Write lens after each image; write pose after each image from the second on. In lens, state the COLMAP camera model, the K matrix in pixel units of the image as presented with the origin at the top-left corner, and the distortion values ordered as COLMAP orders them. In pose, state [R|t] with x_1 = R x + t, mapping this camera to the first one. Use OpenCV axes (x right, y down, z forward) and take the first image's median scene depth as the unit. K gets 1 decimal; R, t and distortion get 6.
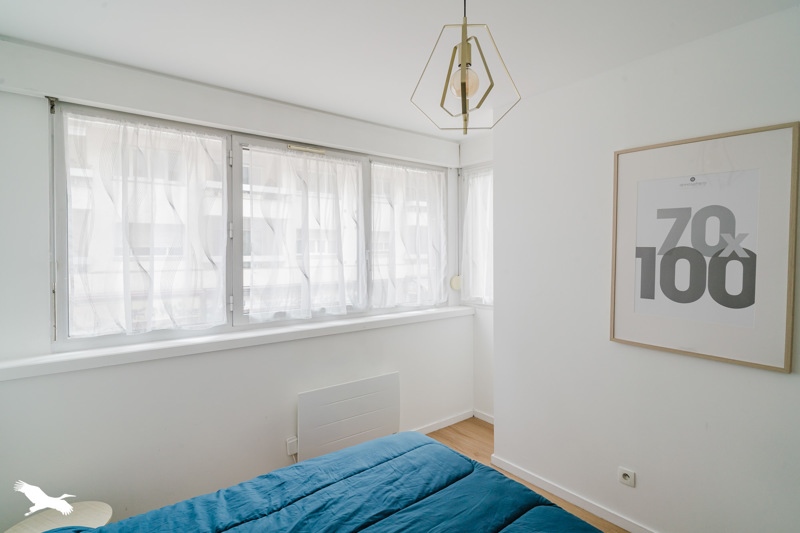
lens RADIAL K [[421.2, 0, 389.2], [0, 421.2, 267.3], [0, 0, 1]] dist [-0.000249, -0.000055]
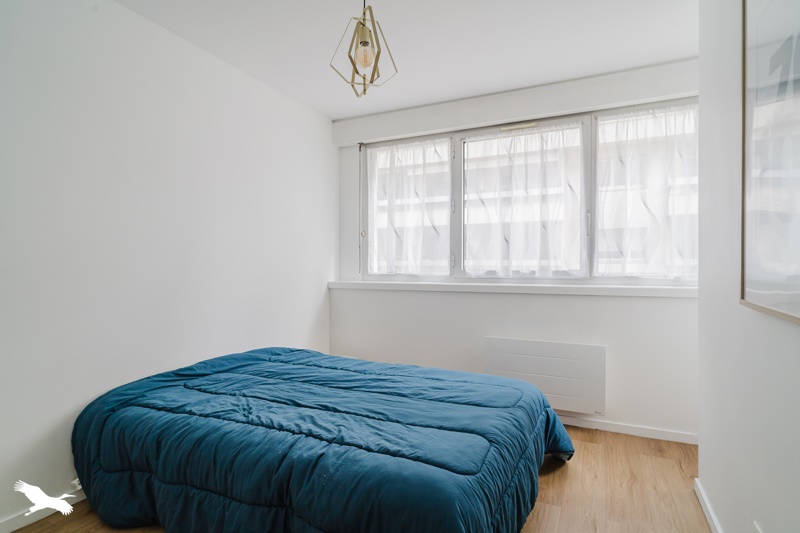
lens RADIAL K [[421.2, 0, 389.2], [0, 421.2, 267.3], [0, 0, 1]] dist [-0.000249, -0.000055]
pose [[0.441596, 0.009256, -0.897166, 0.704007], [-0.033877, 0.999406, -0.006364, 0.118188], [0.896574, 0.033203, 0.441647, 0.224483]]
